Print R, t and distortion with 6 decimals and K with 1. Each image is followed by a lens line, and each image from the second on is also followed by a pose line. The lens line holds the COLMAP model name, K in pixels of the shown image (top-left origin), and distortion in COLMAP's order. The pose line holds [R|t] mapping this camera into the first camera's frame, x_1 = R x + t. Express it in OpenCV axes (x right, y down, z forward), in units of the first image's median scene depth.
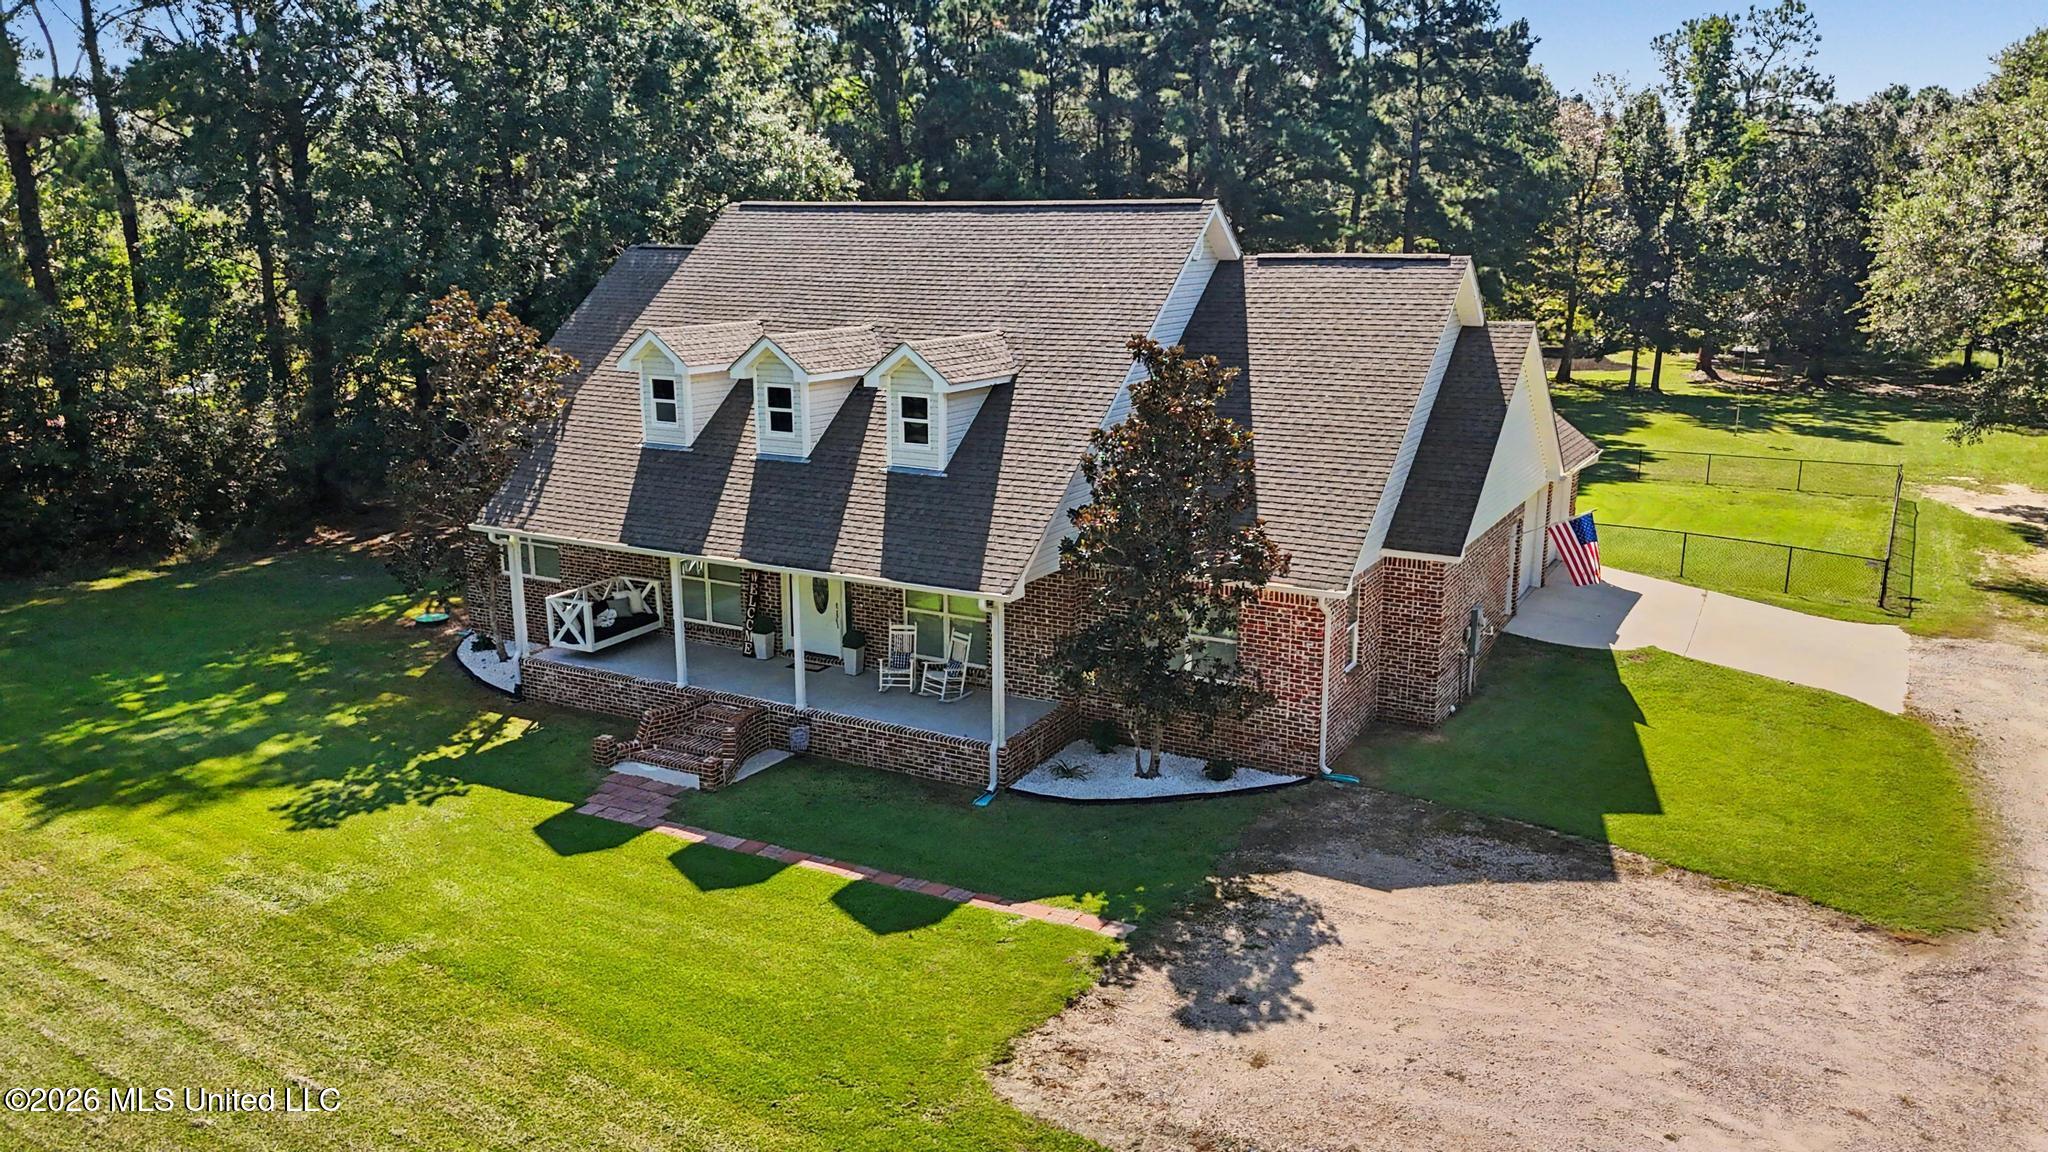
lens RADIAL K [[1507.3, 0, 1024.0], [0, 1507.3, 576.0], [0, 0, 1]] dist [0.058516, -0.046851]
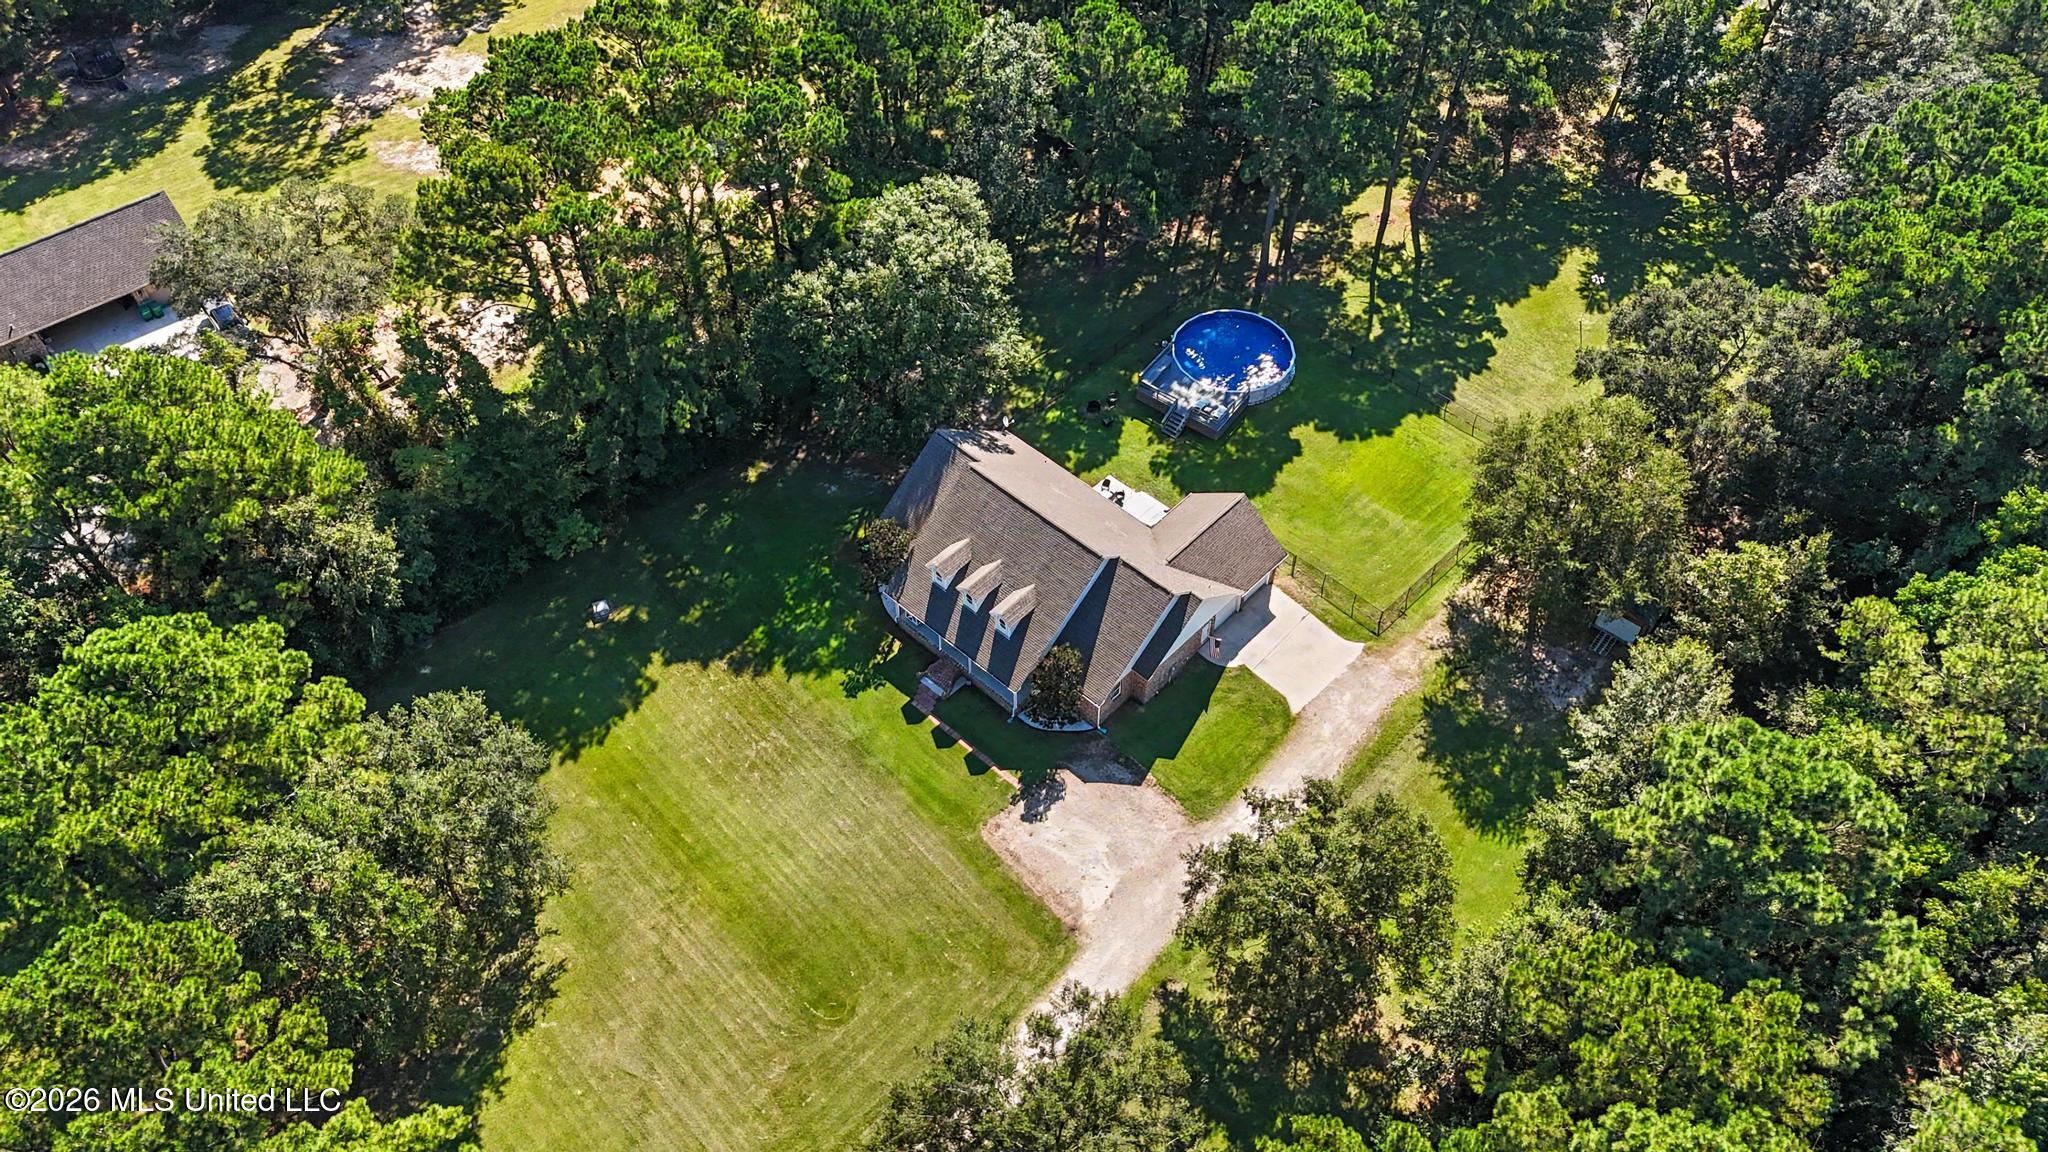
lens RADIAL K [[1507.3, 0, 1024.0], [0, 1507.3, 576.0], [0, 0, 1]] dist [0.058516, -0.046851]
pose [[0.970553, 0.188125, -0.150453, 0.543847], [-0.055885, 0.783380, 0.619025, -2.641194], [0.234316, -0.592389, 0.770825, -1.848584]]
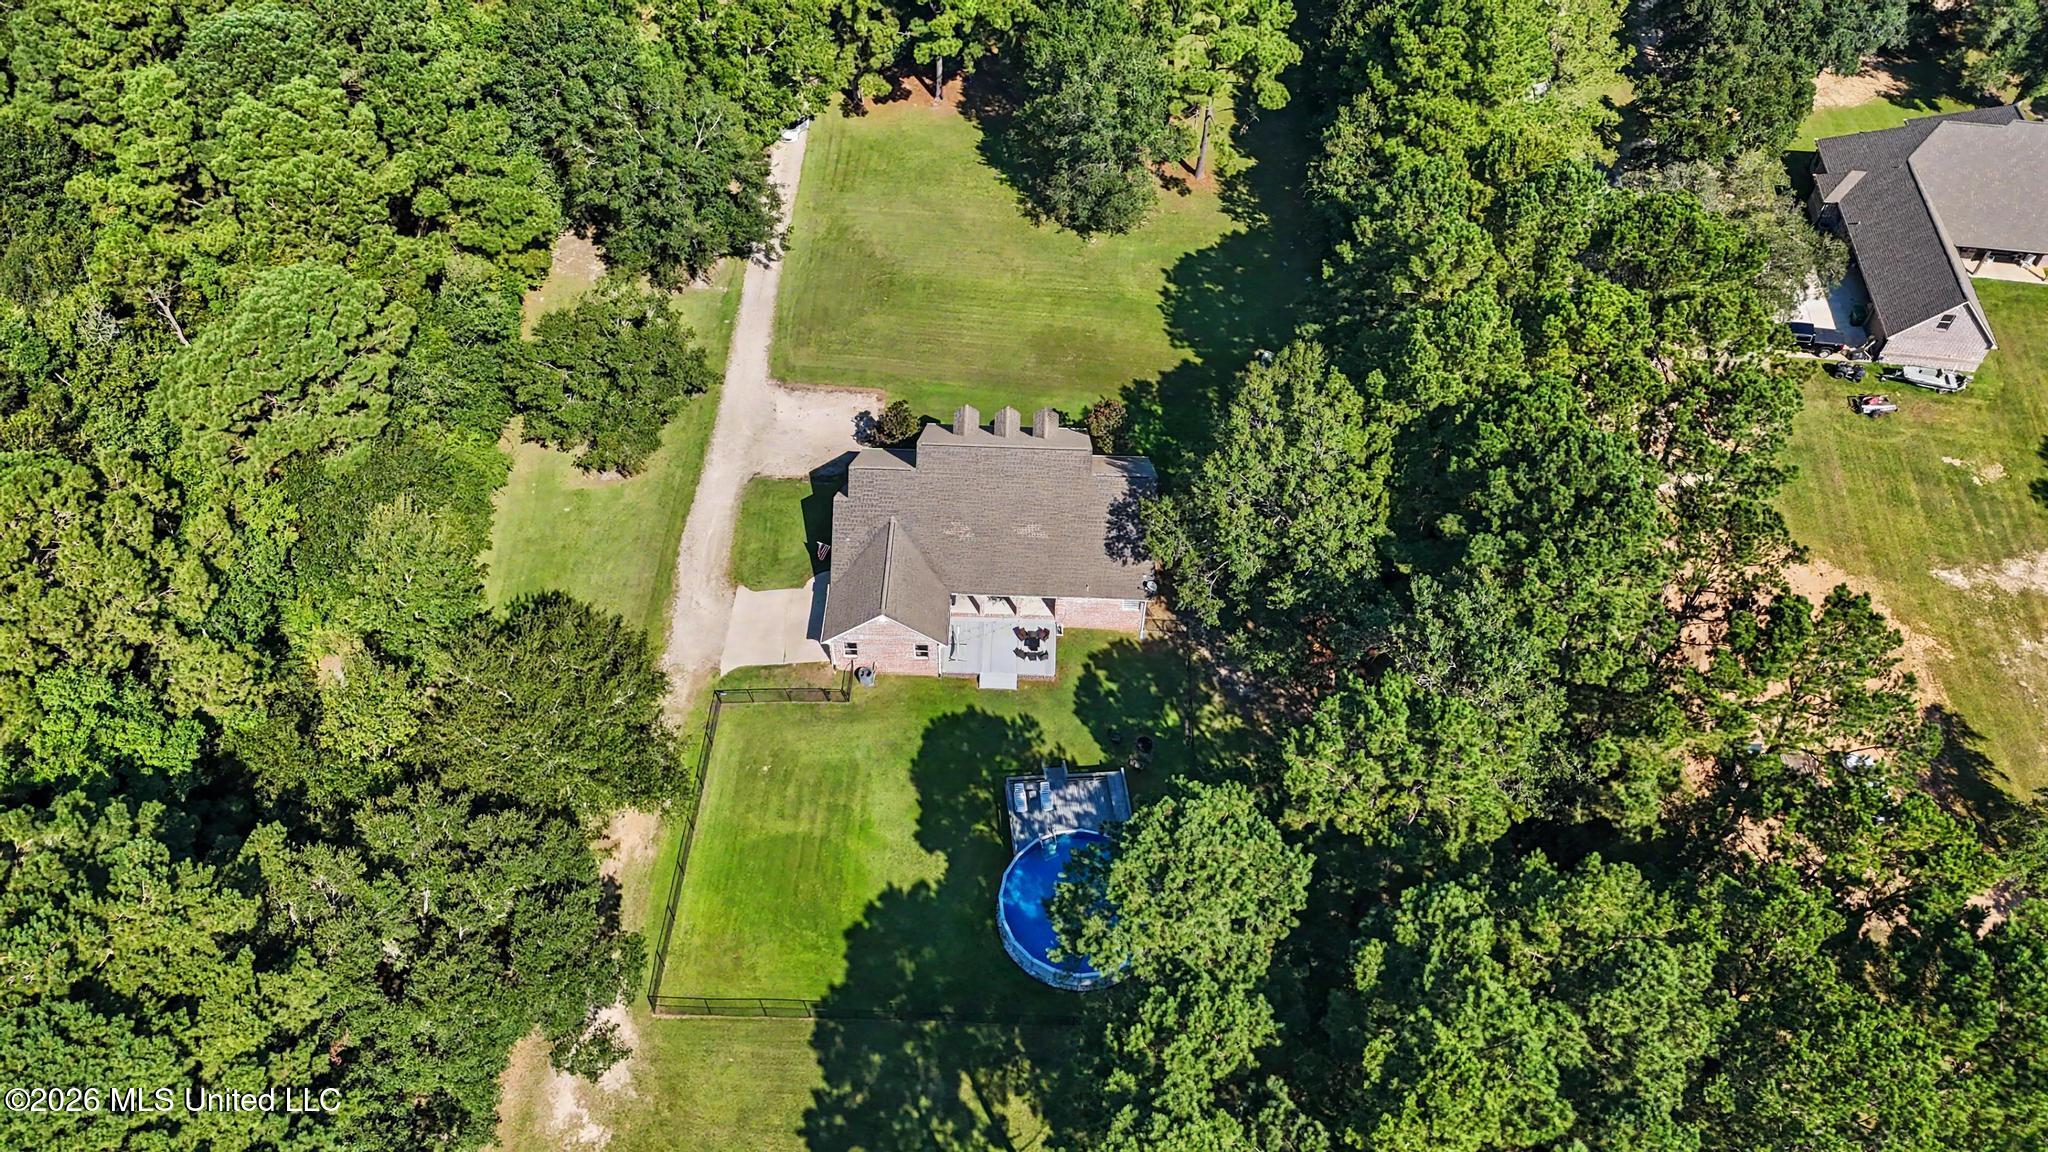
lens RADIAL K [[1507.3, 0, 1024.0], [0, 1507.3, 576.0], [0, 0, 1]] dist [0.058516, -0.046851]
pose [[-0.885889, 0.336371, -0.319461, 1.369567], [-0.122714, 0.494194, 0.860647, -3.789278], [0.447373, 0.801640, -0.396523, 3.329598]]
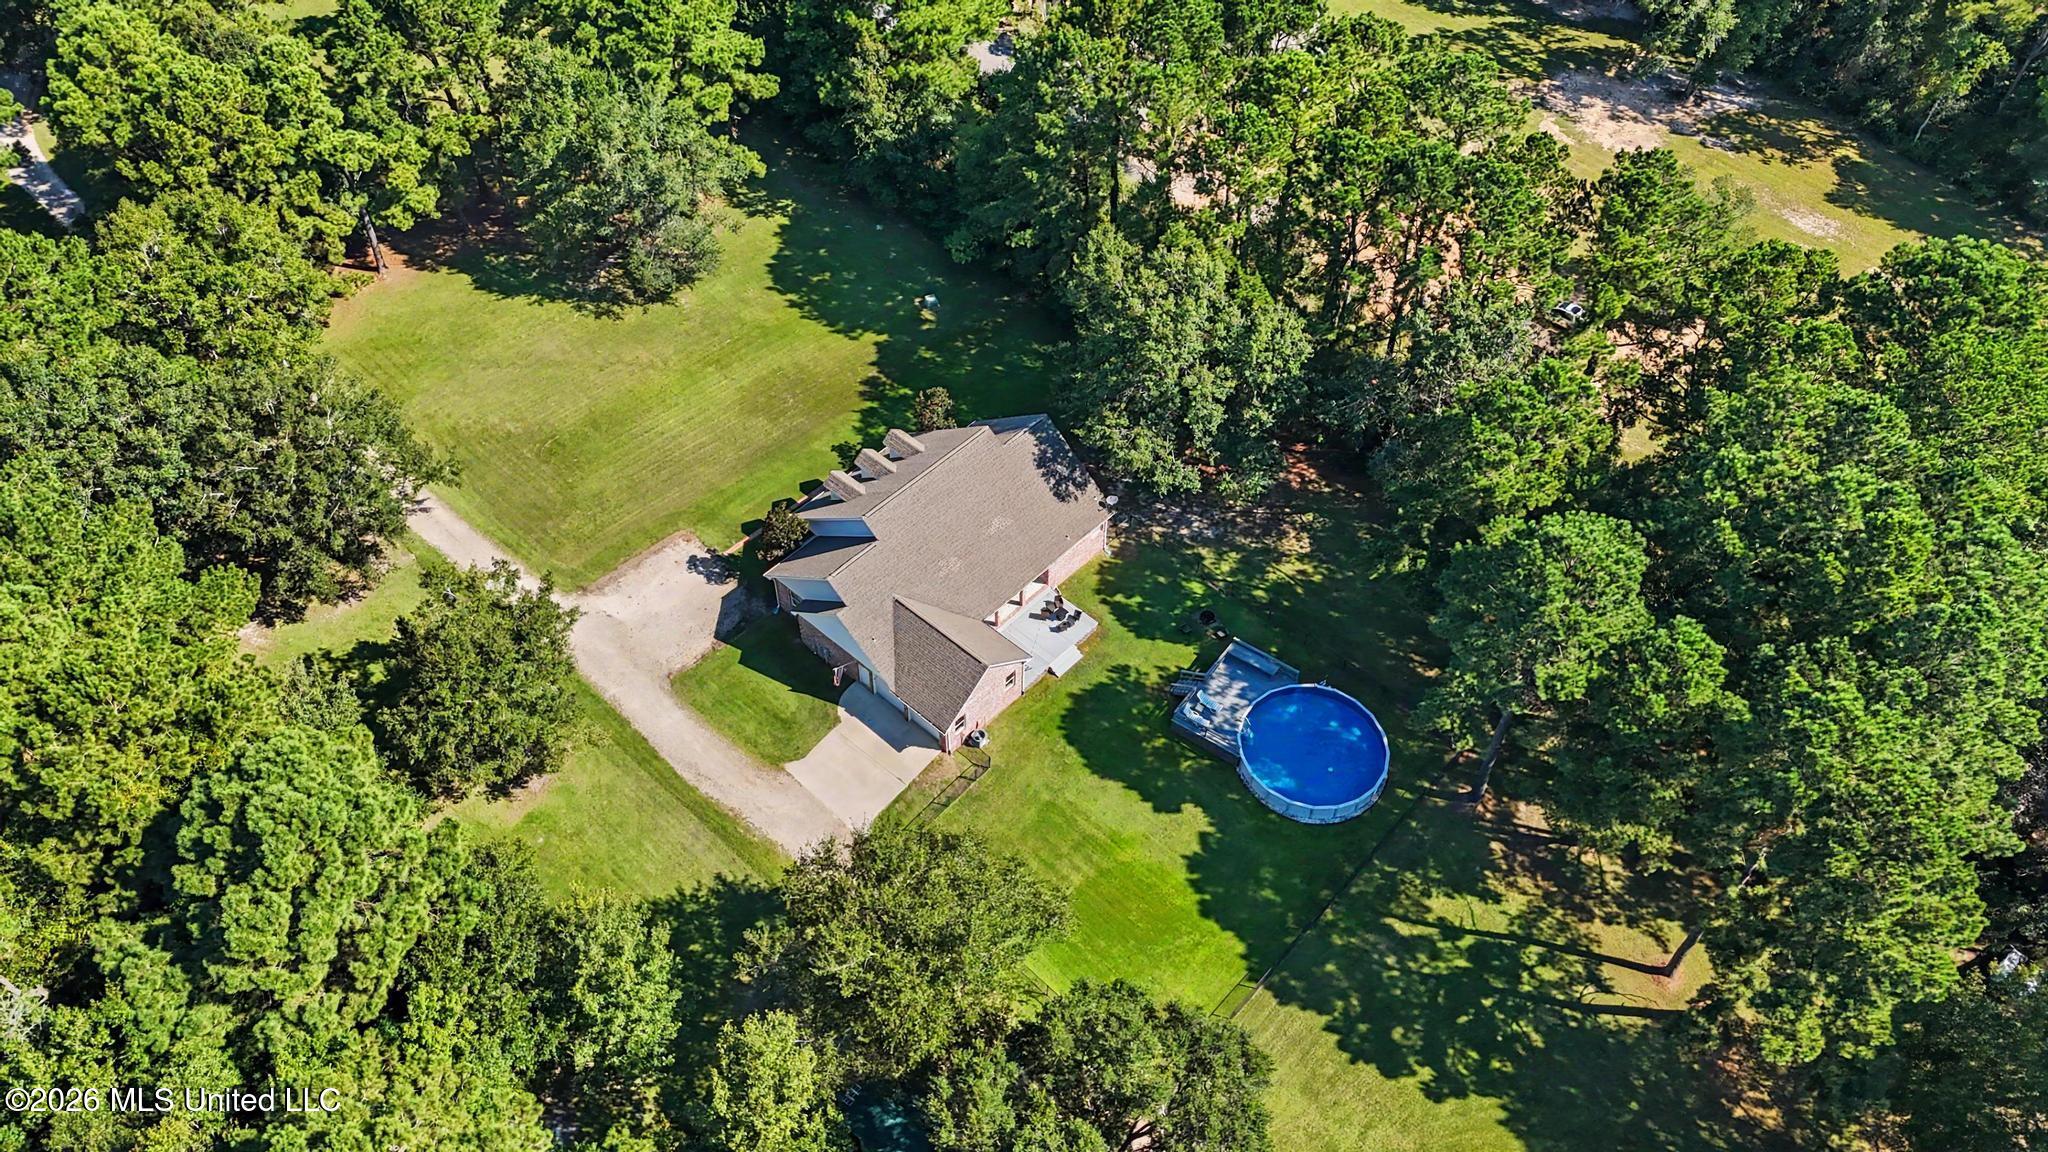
lens RADIAL K [[1507.3, 0, 1024.0], [0, 1507.3, 576.0], [0, 0, 1]] dist [0.058516, -0.046851]
pose [[-0.231232, 0.731928, -0.640947, 2.765188], [-0.222693, 0.601492, 0.767213, -3.404397], [0.947069, 0.320138, 0.023911, 1.580548]]
